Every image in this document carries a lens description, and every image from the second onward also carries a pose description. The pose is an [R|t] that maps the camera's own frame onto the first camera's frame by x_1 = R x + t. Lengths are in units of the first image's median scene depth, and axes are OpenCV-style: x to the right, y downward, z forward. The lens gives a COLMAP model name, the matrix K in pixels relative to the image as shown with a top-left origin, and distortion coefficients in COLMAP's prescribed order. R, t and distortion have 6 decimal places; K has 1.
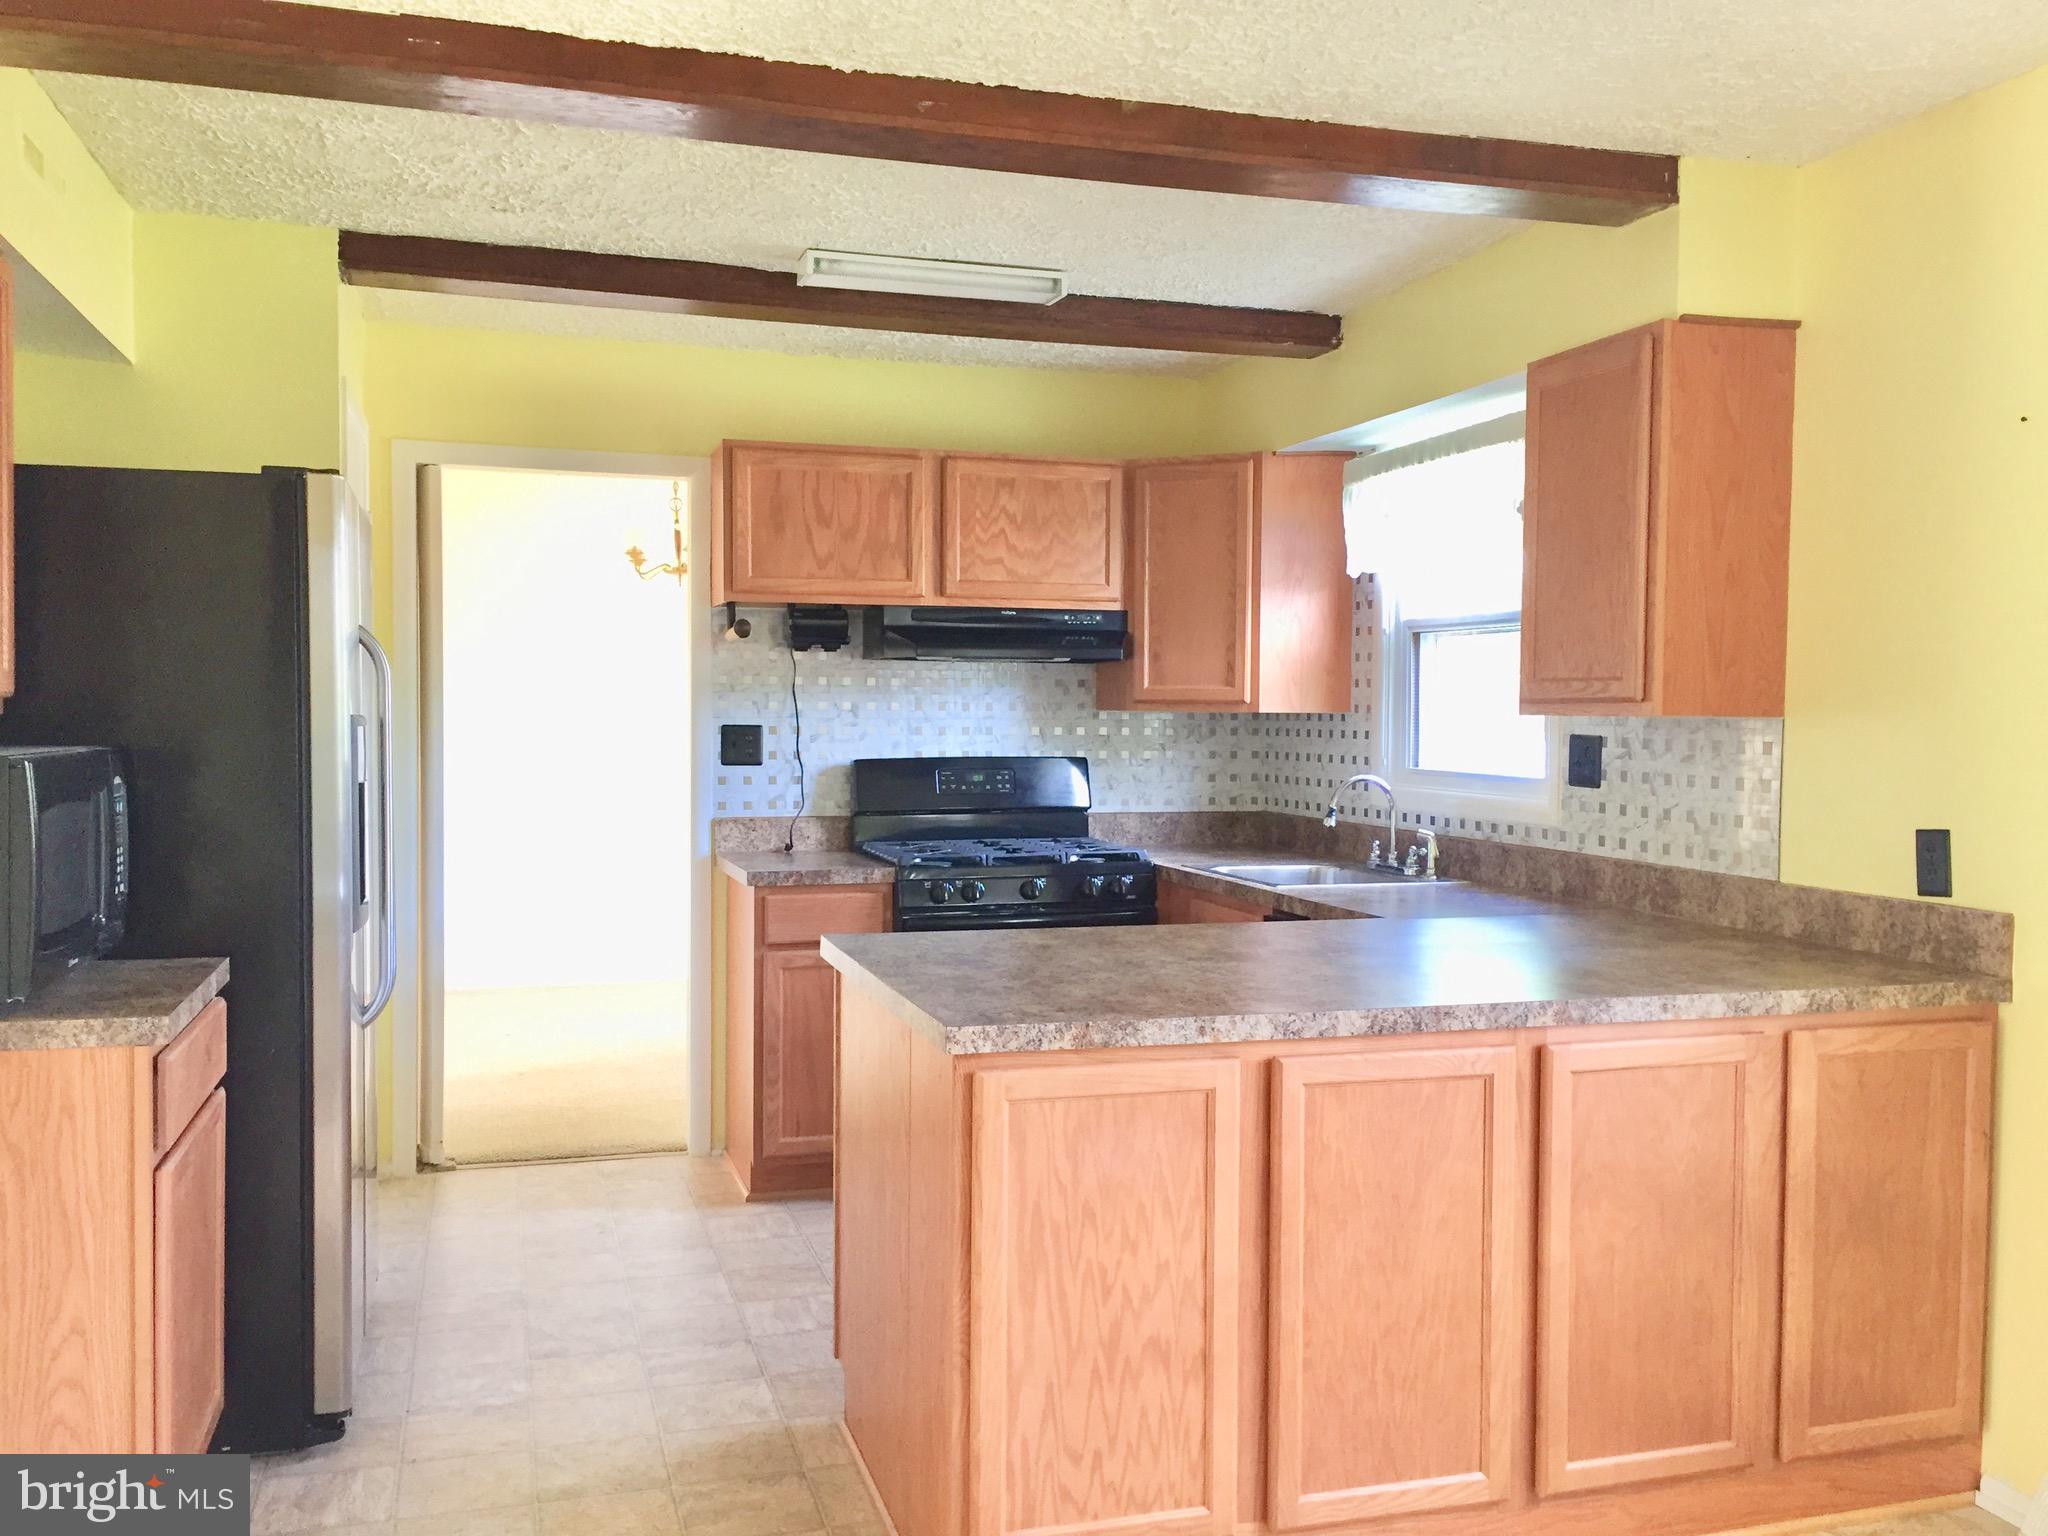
lens RADIAL K [[1753.8, 0, 1024.0], [0, 1753.8, 768.0], [0, 0, 1]] dist [0.081014, -0.120629]
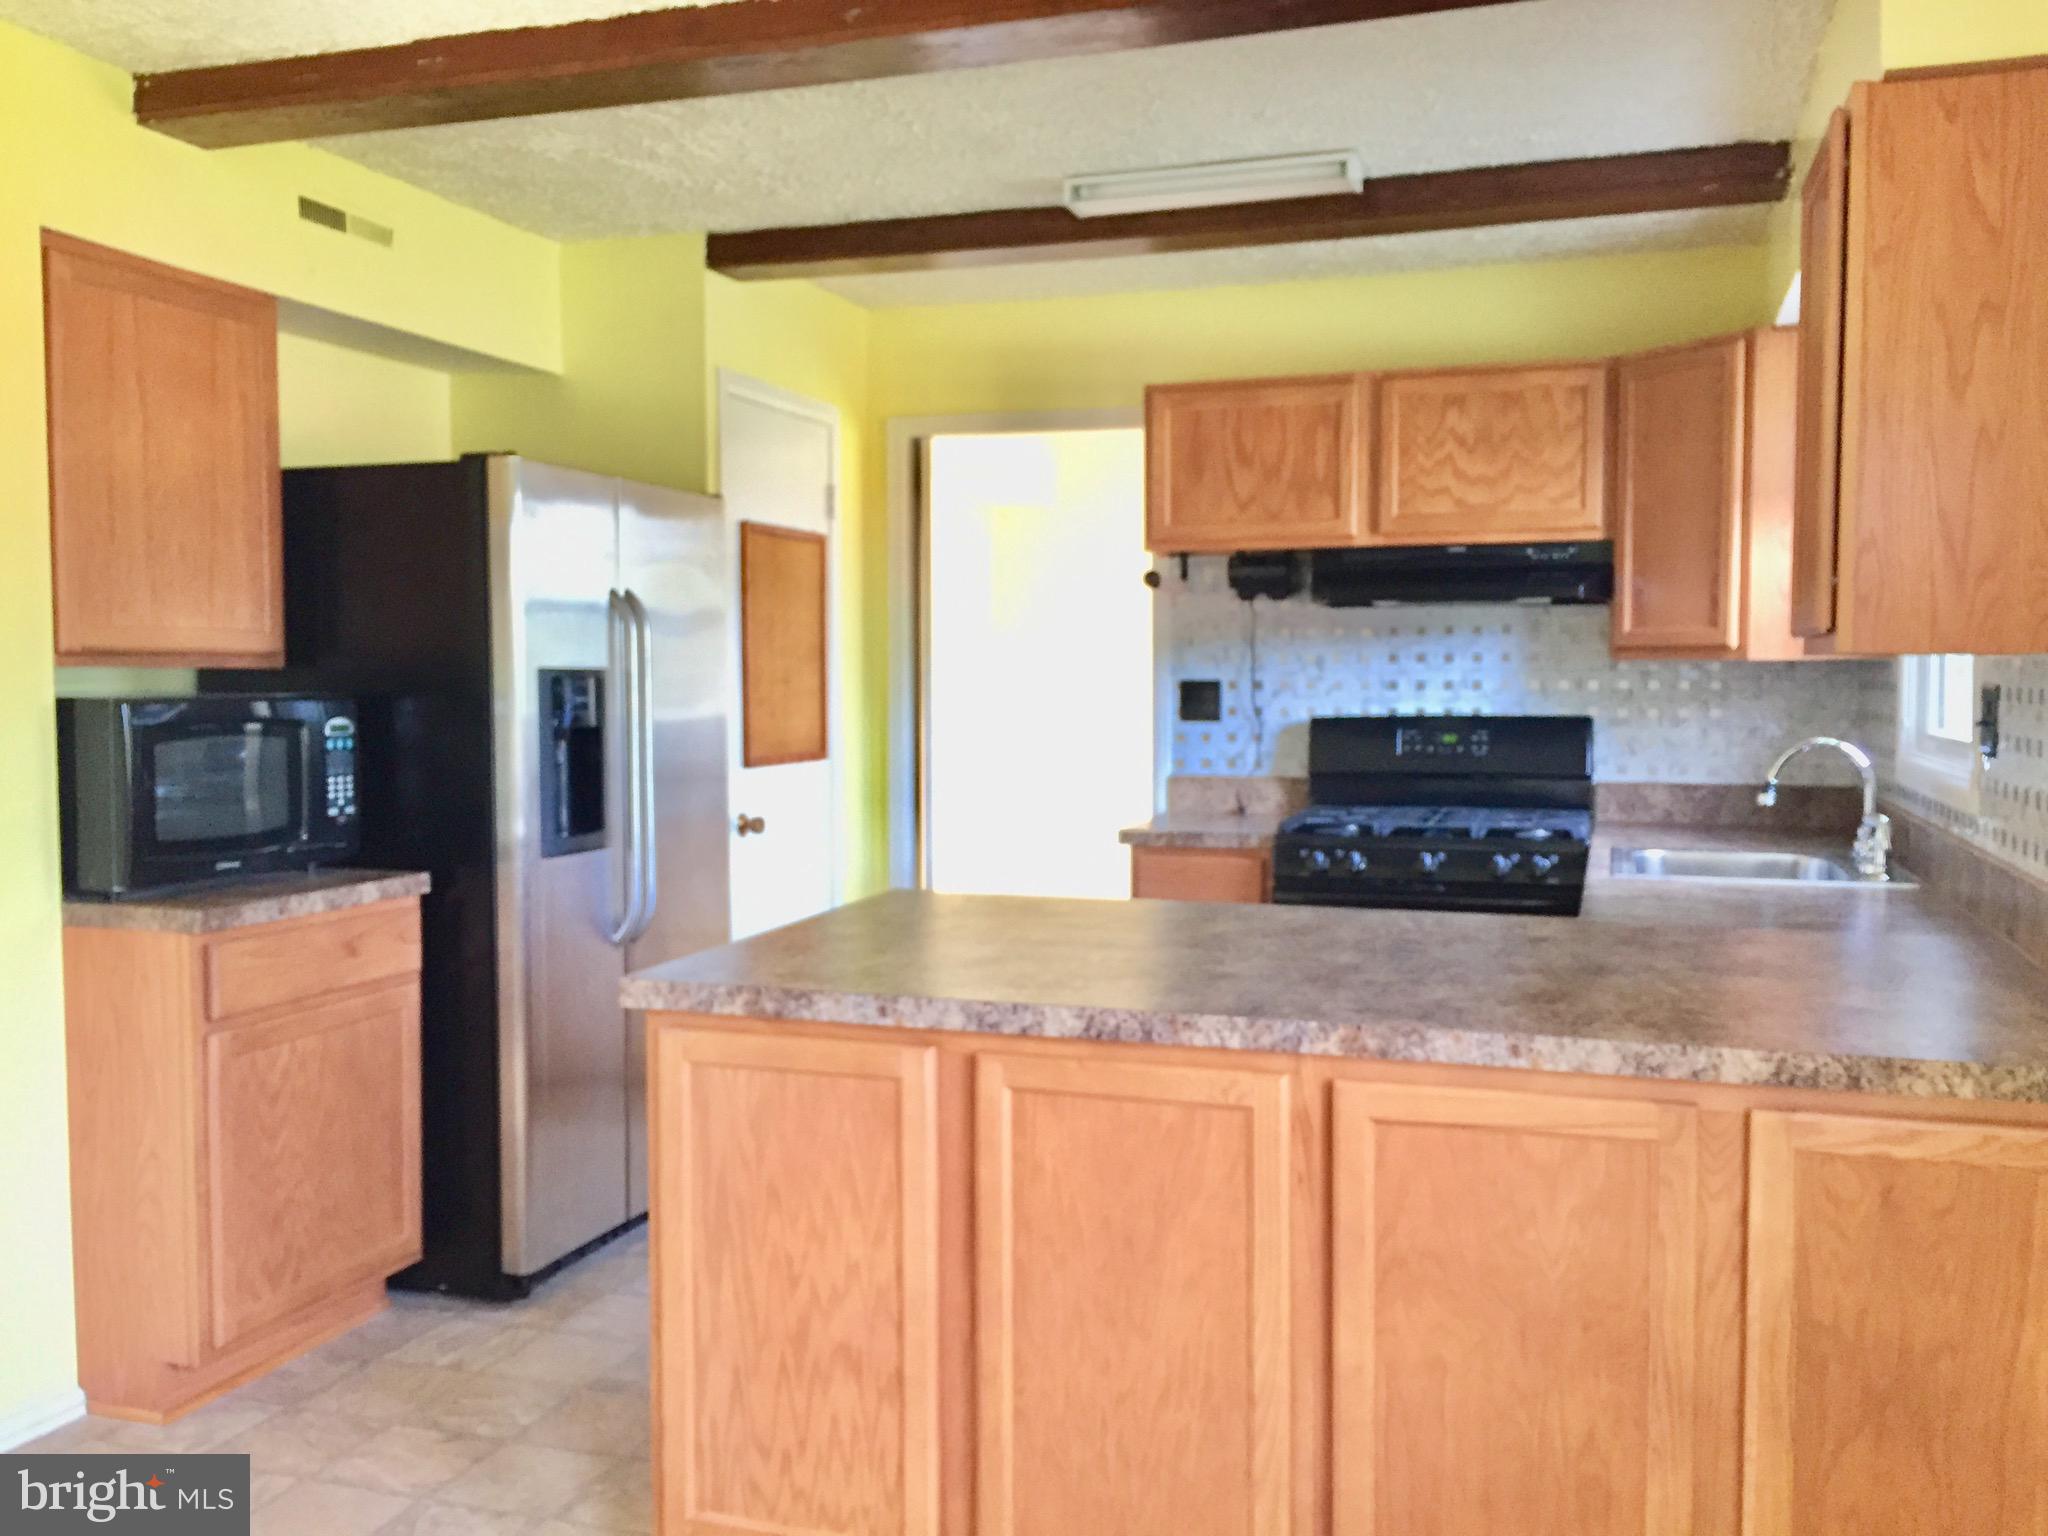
lens RADIAL K [[1769.0, 0, 1024.0], [0, 1769.0, 768.0], [0, 0, 1]] dist [0.070641, -0.117467]
pose [[0.816854, 0.023488, -0.576366, 0.341328], [-0.012228, 0.999651, 0.023408, 0.002432], [0.576715, -0.012073, 0.816856, 0.158698]]
